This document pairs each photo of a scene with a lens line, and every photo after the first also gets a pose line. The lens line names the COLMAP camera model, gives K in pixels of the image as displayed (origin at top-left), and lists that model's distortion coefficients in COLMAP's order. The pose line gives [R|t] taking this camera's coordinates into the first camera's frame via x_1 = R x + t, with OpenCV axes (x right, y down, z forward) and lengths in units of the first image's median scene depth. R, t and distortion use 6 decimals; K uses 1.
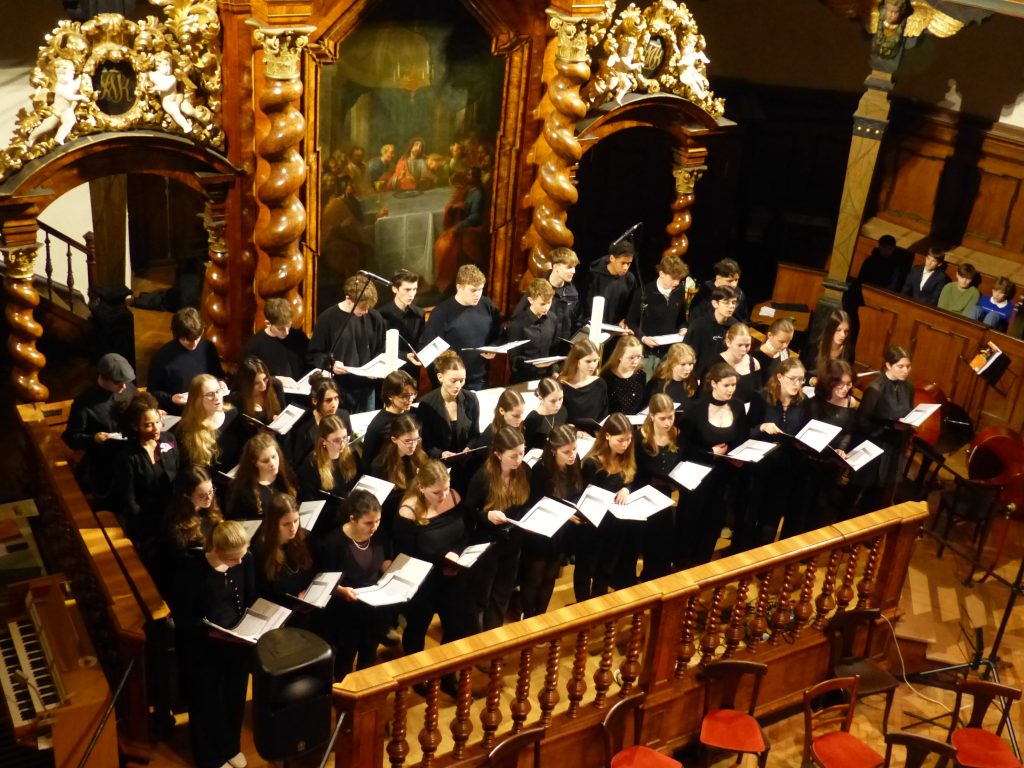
lens RADIAL K [[1248.4, 0, 512.1], [0, 1248.4, 382.3], [0, 0, 1]] dist [-0.018975, 0.000000]
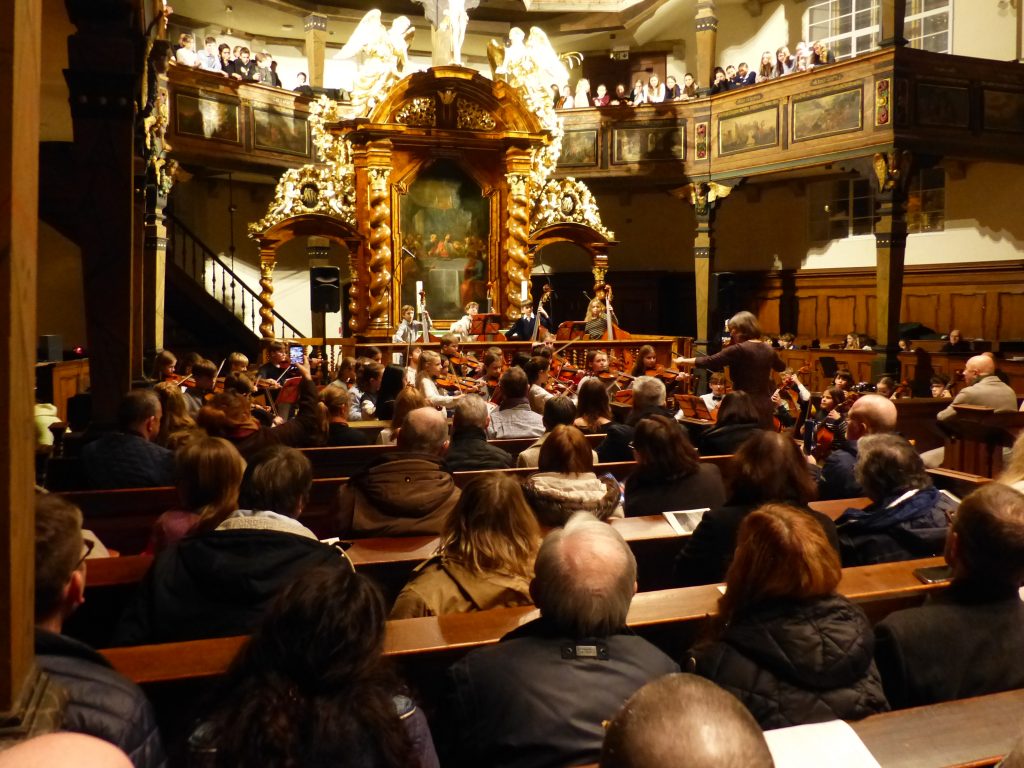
lens RADIAL K [[930.7, 0, 510.0], [0, 930.7, 386.1], [0, 0, 1]] dist [-0.052955, 0.000000]
pose [[0.978074, -0.069598, -0.196285, 0.330894], [-0.011909, 0.922271, -0.386360, 0.678491], [0.207918, 0.380226, 0.901221, -0.337835]]
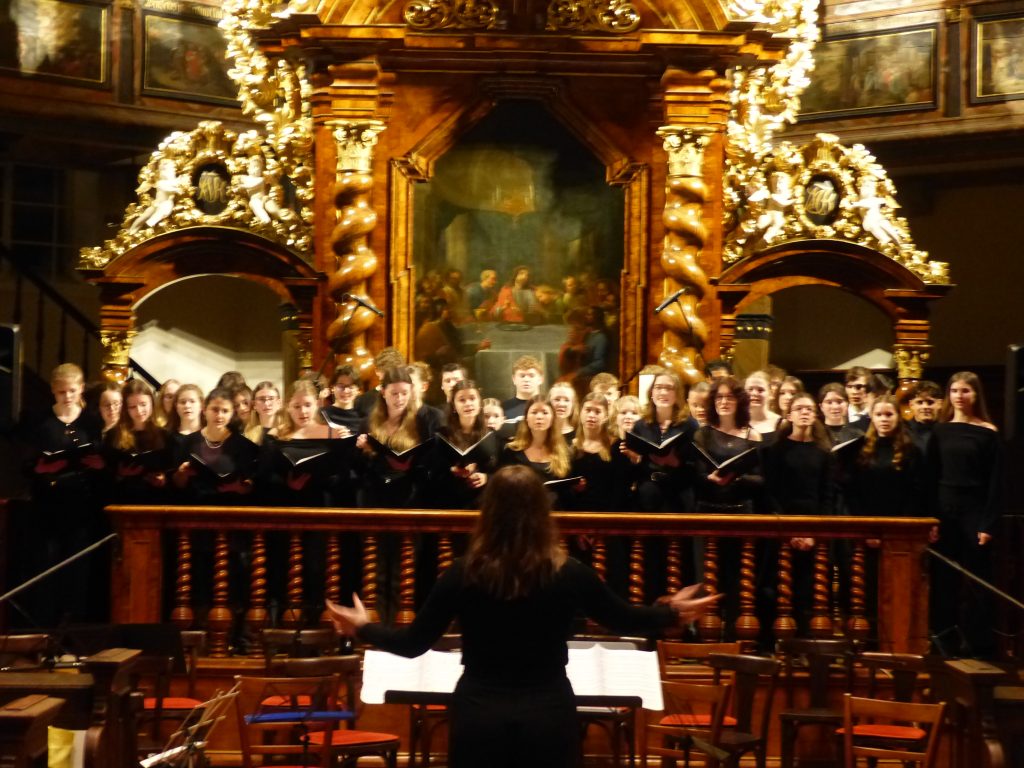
lens RADIAL K [[1969.1, 0, 517.4], [0, 1969.1, 374.6], [0, 0, 1]] dist [-0.014825, 0.000000]
pose [[0.865288, -0.093045, -0.492563, 0.652827], [-0.177667, 0.861907, -0.474923, 0.589408], [0.468733, 0.498457, 0.729267, -0.053614]]
